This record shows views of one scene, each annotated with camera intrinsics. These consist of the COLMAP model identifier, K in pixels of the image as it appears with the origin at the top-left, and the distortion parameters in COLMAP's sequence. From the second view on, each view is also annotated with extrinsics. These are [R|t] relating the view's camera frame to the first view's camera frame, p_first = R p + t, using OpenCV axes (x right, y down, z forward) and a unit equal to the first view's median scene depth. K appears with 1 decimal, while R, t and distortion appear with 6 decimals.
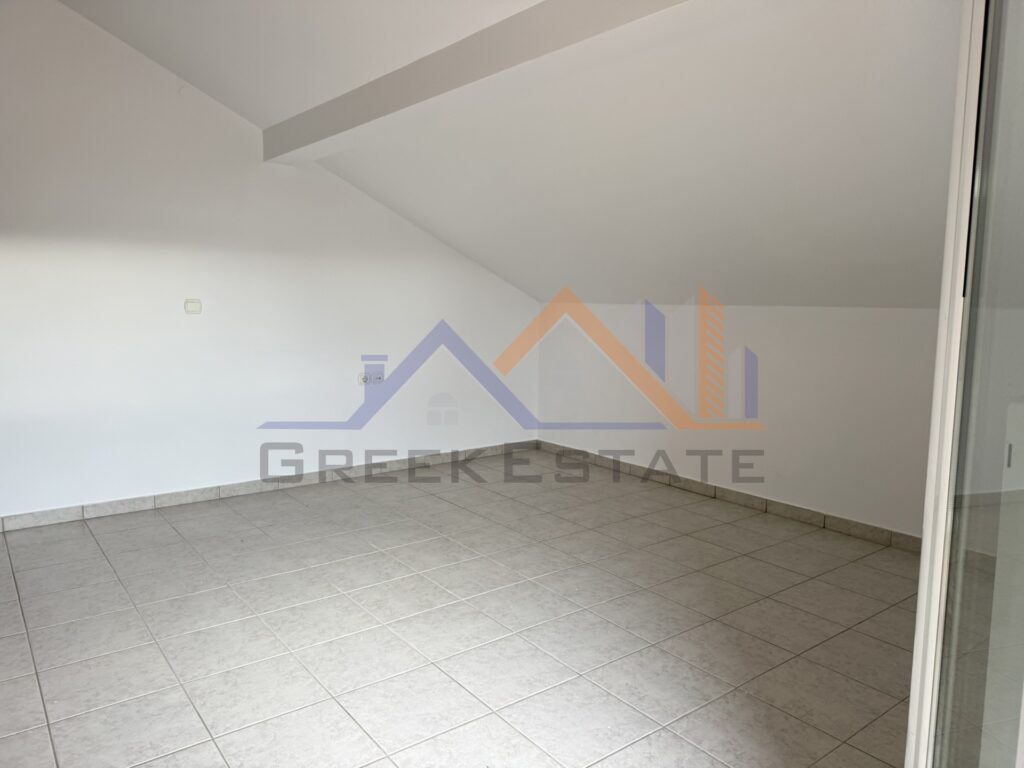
lens RADIAL K [[714.5, 0, 511.2], [0, 714.5, 374.0], [0, 0, 1]] dist [0.031362, -0.040523]
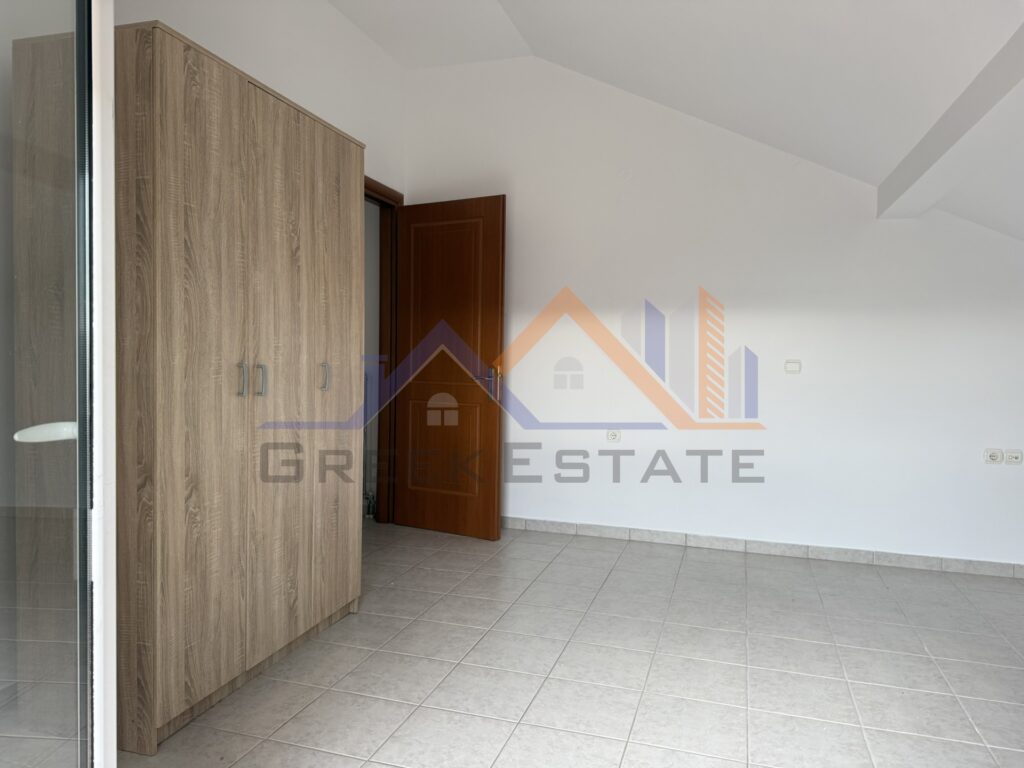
lens RADIAL K [[714.5, 0, 518.0], [0, 714.5, 378.7], [0, 0, 1]] dist [0.031362, -0.040523]
pose [[0.575113, 0.028069, -0.817592, 0.237575], [-0.100578, 0.994255, -0.036614, 0.002817], [0.811868, 0.103289, 0.574632, 0.099254]]
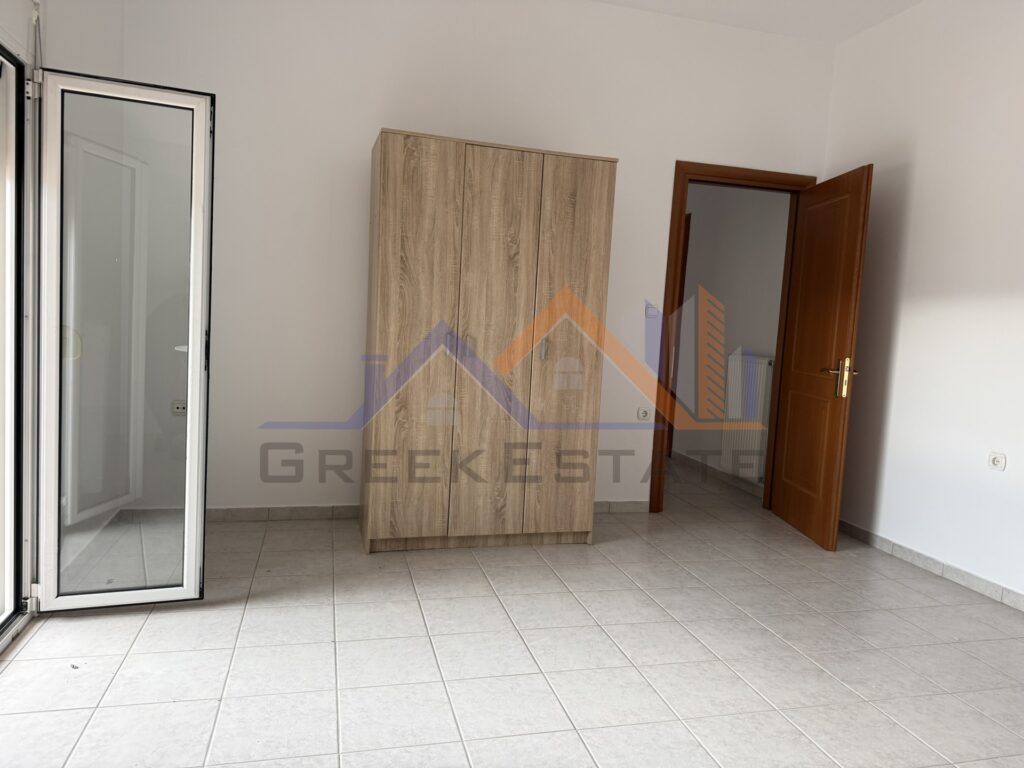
lens RADIAL K [[714.5, 0, 518.5], [0, 714.5, 388.7], [0, 0, 1]] dist [0.031362, -0.040523]
pose [[-0.380200, 0.059653, -0.922979, 0.469872], [-0.163686, 0.977826, 0.130624, -0.092487], [0.910305, 0.200742, -0.362005, 0.819773]]
